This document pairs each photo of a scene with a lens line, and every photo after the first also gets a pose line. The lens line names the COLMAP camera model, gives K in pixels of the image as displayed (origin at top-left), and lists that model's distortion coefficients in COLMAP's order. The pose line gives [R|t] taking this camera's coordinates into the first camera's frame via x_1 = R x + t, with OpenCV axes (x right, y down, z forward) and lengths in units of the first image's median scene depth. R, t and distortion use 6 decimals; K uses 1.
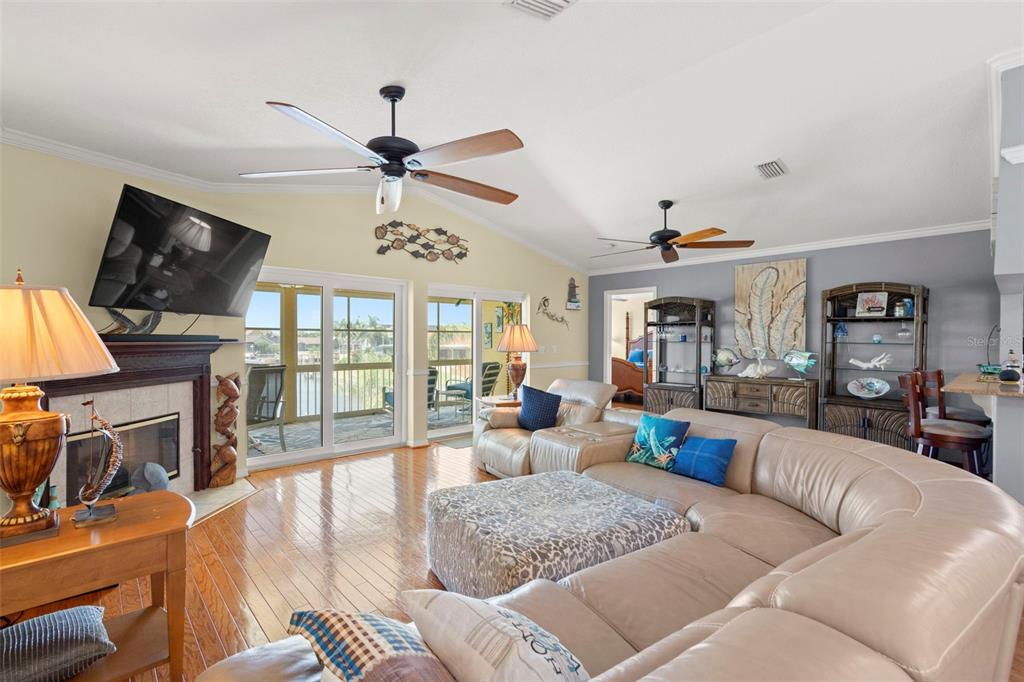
lens RADIAL K [[463.7, 0, 506.4], [0, 463.7, 340.8], [0, 0, 1]] dist [0.000275, 0.000379]
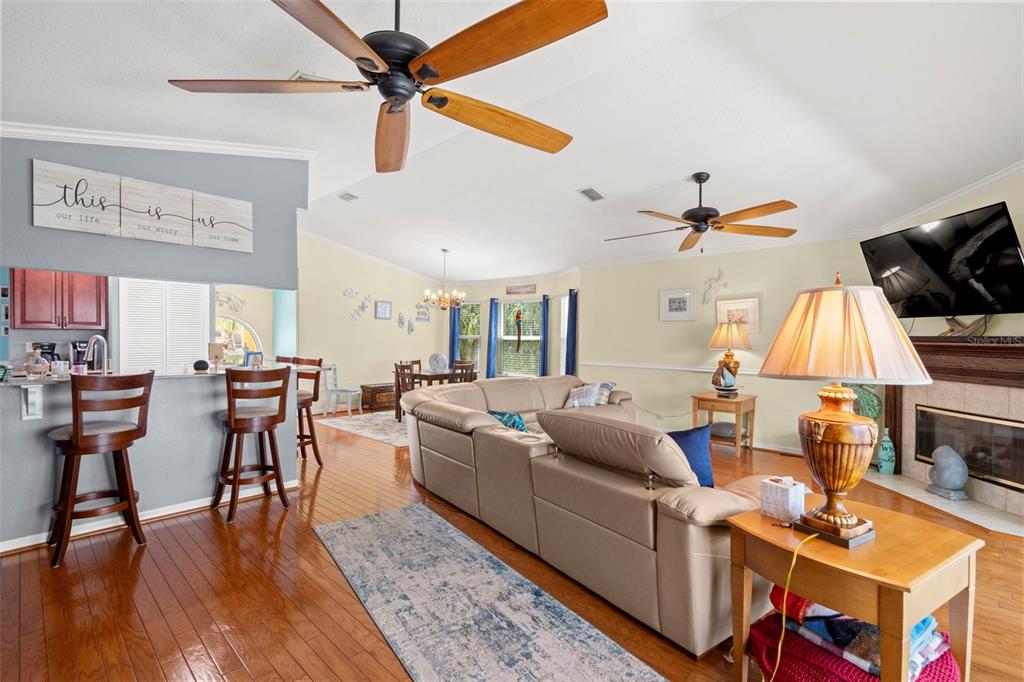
lens RADIAL K [[463.7, 0, 506.4], [0, 463.7, 340.8], [0, 0, 1]] dist [0.000275, 0.000379]
pose [[-0.997779, -0.008240, -0.066095, 0.264249], [-0.009188, 0.999859, 0.014048, -0.005529], [0.065970, 0.014624, -0.997714, 1.338571]]
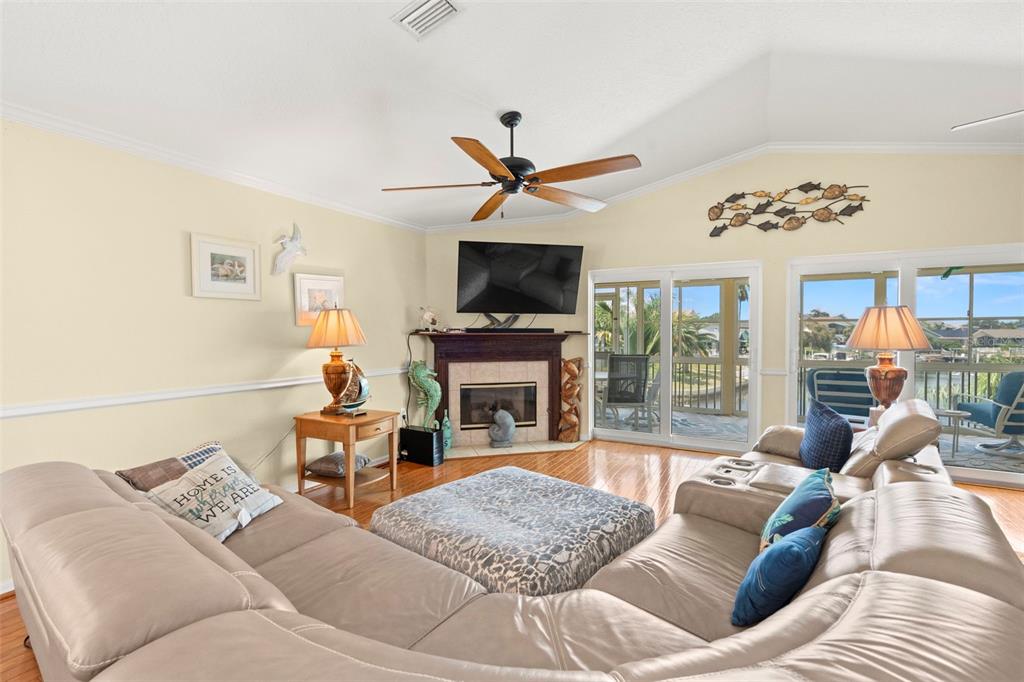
lens RADIAL K [[463.7, 0, 506.4], [0, 463.7, 340.8], [0, 0, 1]] dist [0.000275, 0.000379]
pose [[0.316350, 0.016890, -0.948492, 0.464082], [-0.002025, 0.999851, 0.017129, 0.000991], [0.948641, -0.003498, 0.316337, 0.331402]]
